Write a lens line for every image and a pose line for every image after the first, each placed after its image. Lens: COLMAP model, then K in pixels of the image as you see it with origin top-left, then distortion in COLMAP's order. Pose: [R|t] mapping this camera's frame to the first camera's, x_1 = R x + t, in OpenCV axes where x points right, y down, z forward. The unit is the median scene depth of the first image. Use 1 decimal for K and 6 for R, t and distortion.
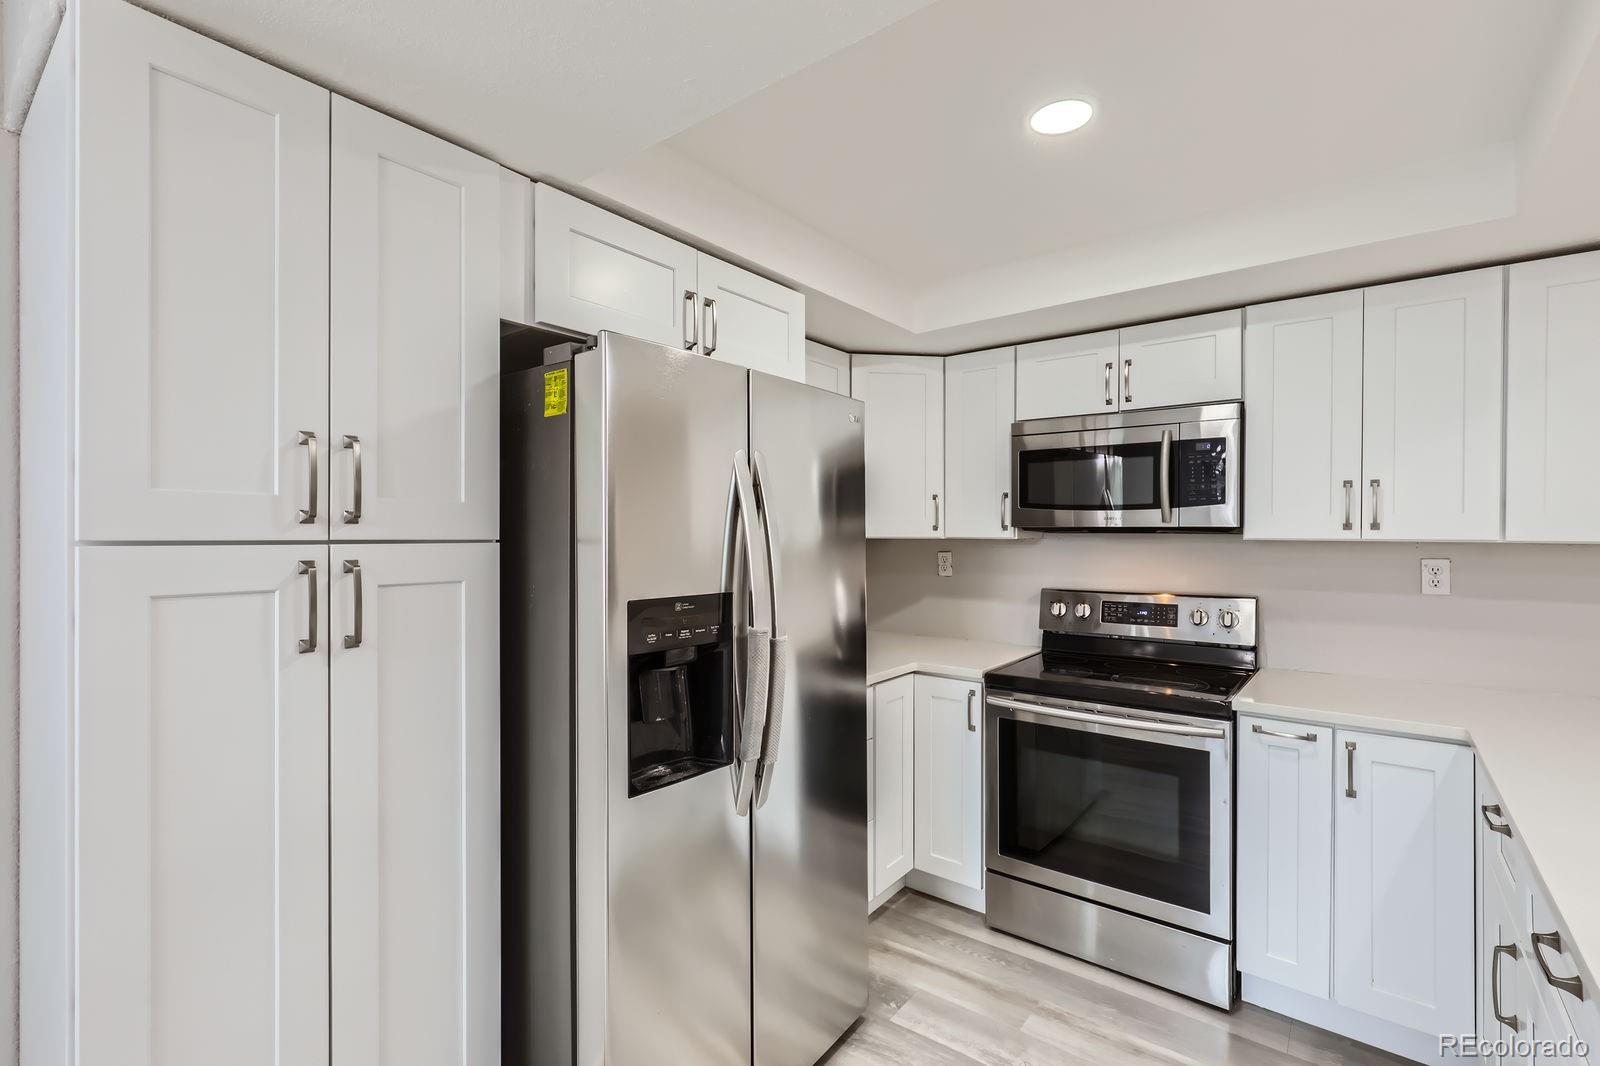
lens RADIAL K [[720.3, 0, 806.2], [0, 720.3, 536.7], [0, 0, 1]] dist [0.000172, -0.000954]
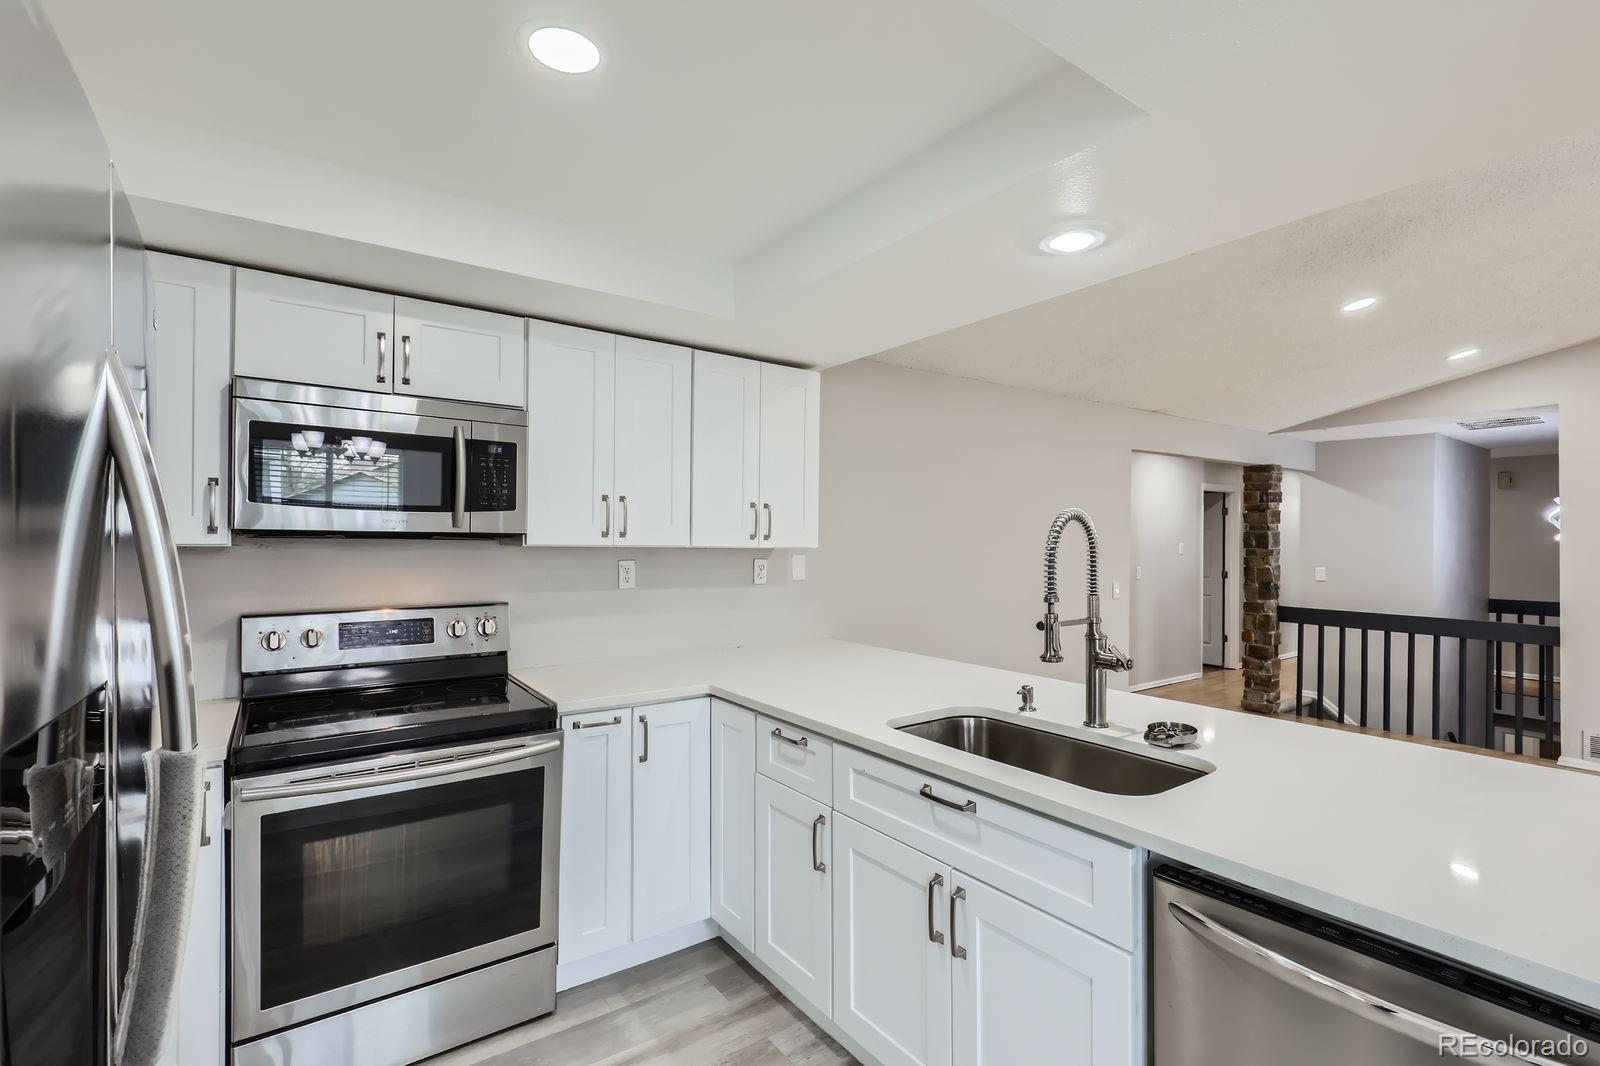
lens RADIAL K [[720.3, 0, 803.6], [0, 720.3, 539.2], [0, 0, 1]] dist [0.000172, -0.000954]
pose [[0.278242, 0.004100, 0.960502, -0.265901], [-0.001866, 0.999991, -0.003728, -0.002806], [-0.960509, -0.000756, 0.278247, 0.346557]]
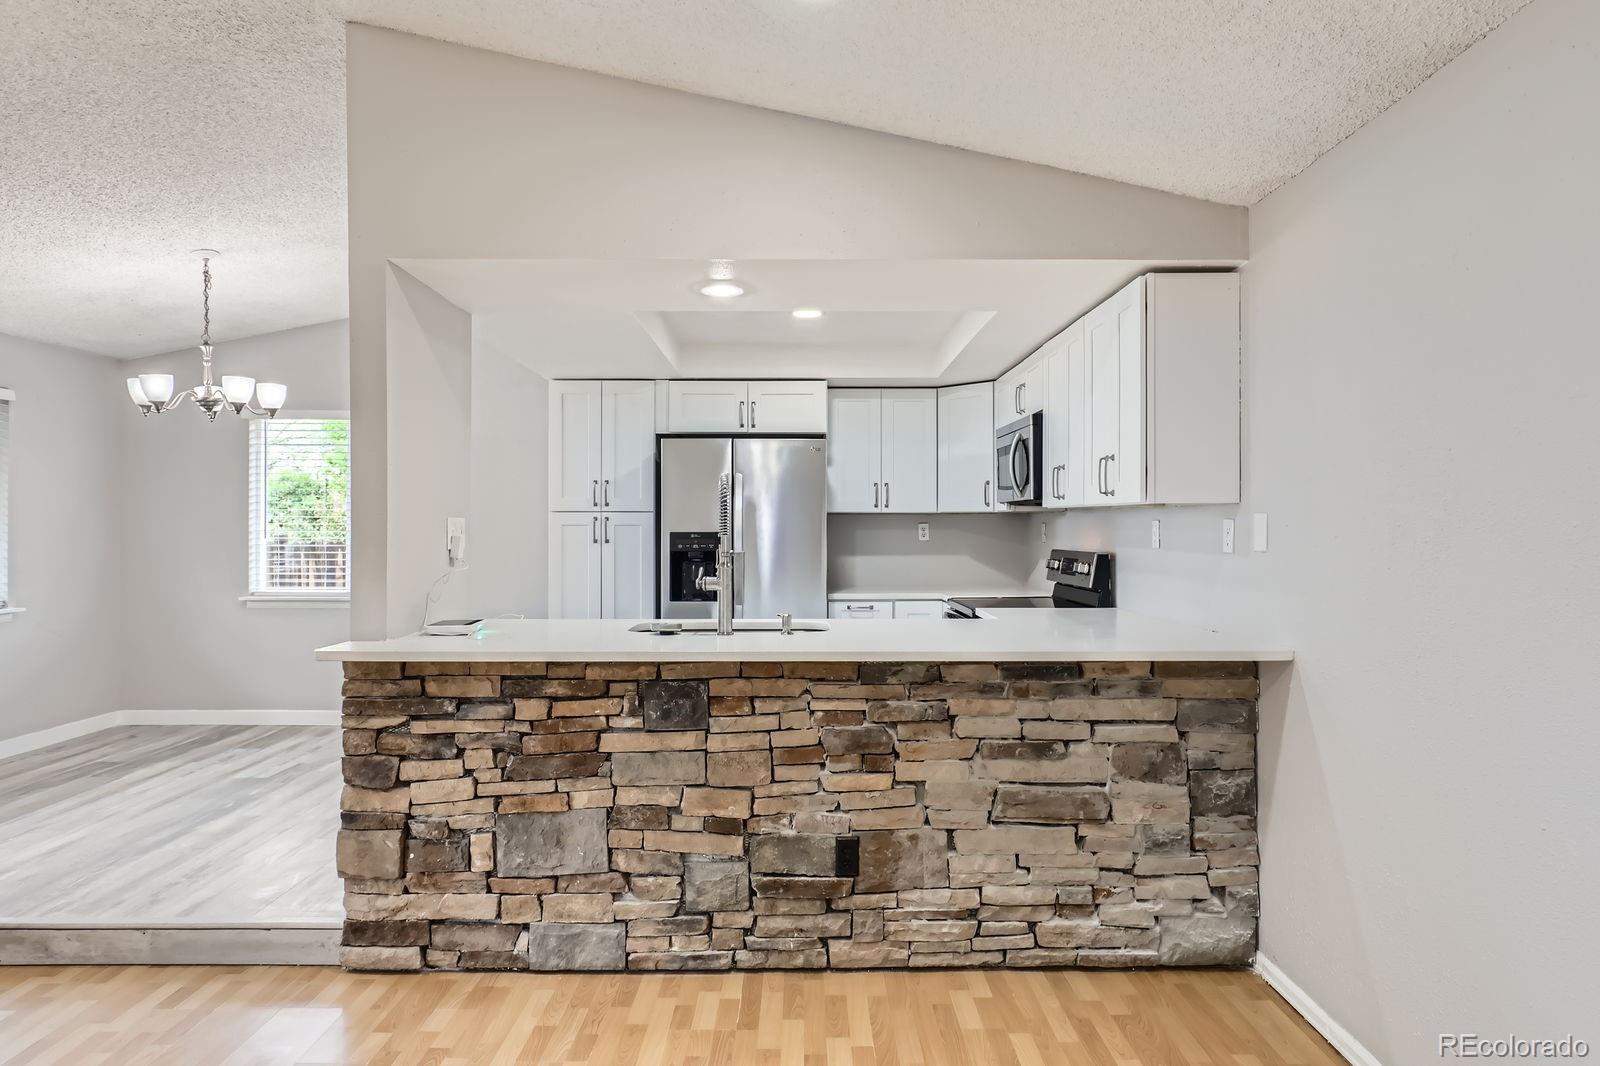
lens RADIAL K [[922.9, 0, 802.9], [0, 922.9, 528.1], [0, 0, 1]] dist [0.007919, -0.001137]
pose [[0.616558, -0.000466, -0.787309, 1.782700], [-0.002425, 0.999994, -0.002491, 0.049242], [0.787306, 0.003445, 0.616553, -0.501918]]
